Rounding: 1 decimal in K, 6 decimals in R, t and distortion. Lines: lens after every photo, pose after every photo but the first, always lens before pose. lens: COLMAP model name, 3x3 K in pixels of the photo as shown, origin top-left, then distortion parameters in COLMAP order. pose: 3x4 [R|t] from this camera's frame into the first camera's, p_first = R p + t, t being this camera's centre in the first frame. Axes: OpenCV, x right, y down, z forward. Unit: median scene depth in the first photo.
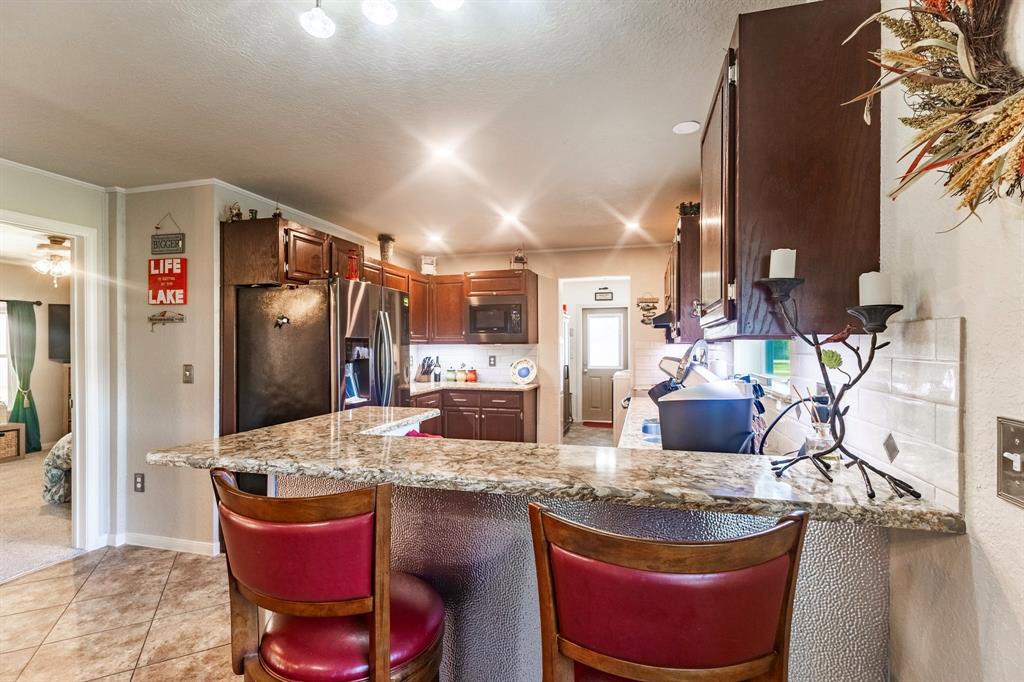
lens RADIAL K [[478.9, 0, 512.0], [0, 478.9, 341.0], [0, 0, 1]] dist [-0.001117, -0.000795]
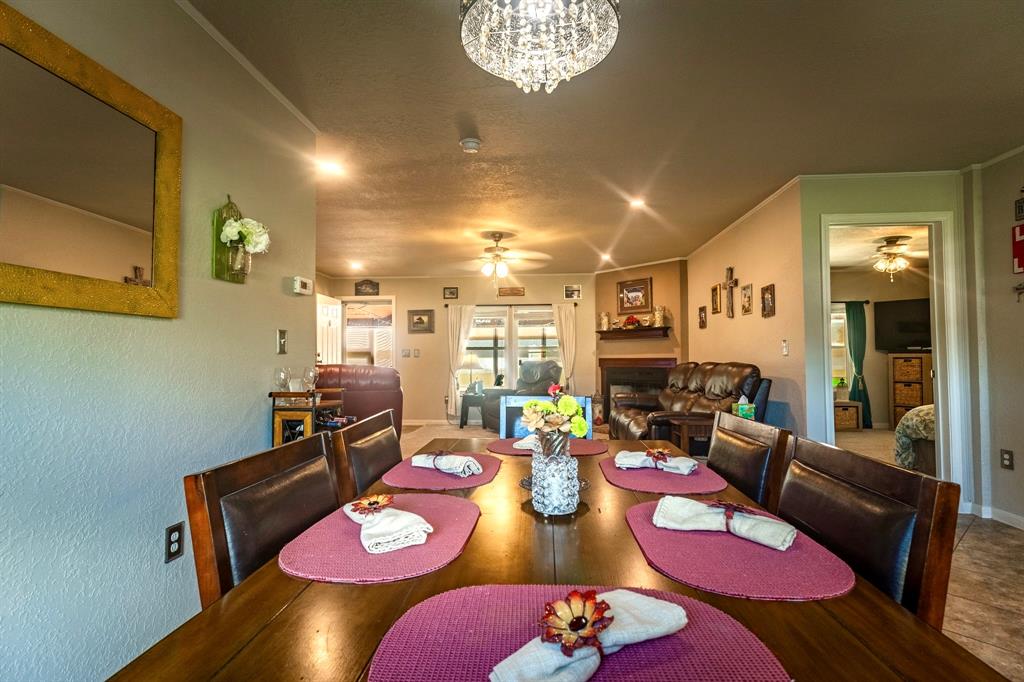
lens RADIAL K [[478.9, 0, 512.0], [0, 478.9, 341.0], [0, 0, 1]] dist [-0.001117, -0.000795]
pose [[0.199568, -0.027045, -0.979511, -0.021093], [0.010259, 0.999622, -0.025510, 0.060107], [0.979830, -0.004958, 0.199770, -0.148353]]
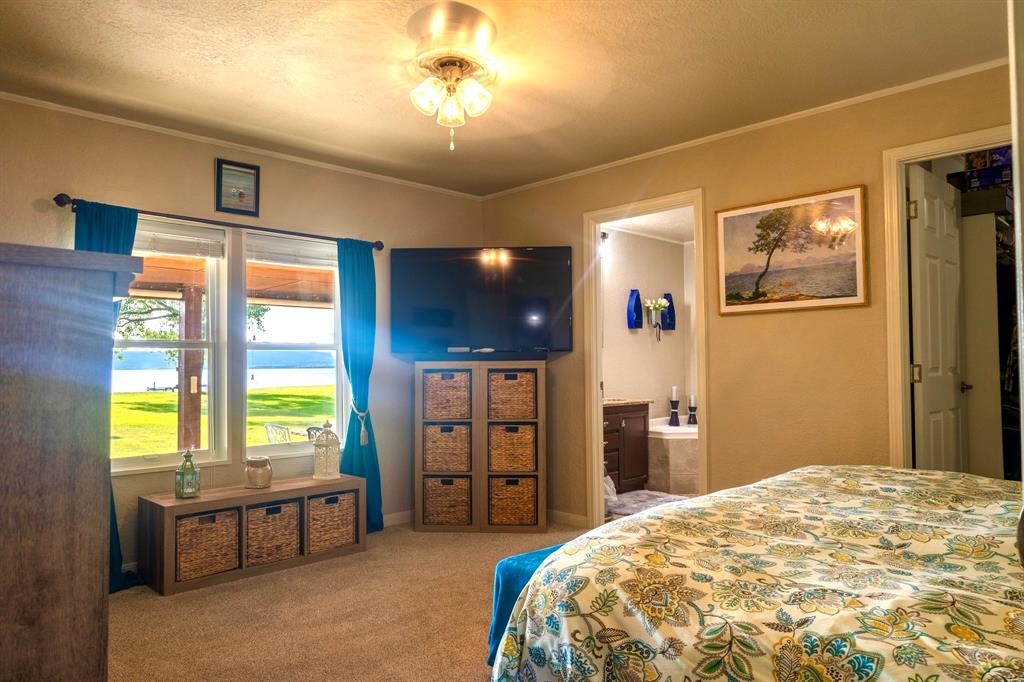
lens RADIAL K [[693.6, 0, 512.0], [0, 693.6, 341.0], [0, 0, 1]] dist [-0.002427, -0.000363]
pose [[0.869278, -0.020381, -0.493903, -0.780552], [0.010065, 0.999672, -0.023536, 0.070611], [0.494220, 0.015488, 0.869199, 0.657145]]
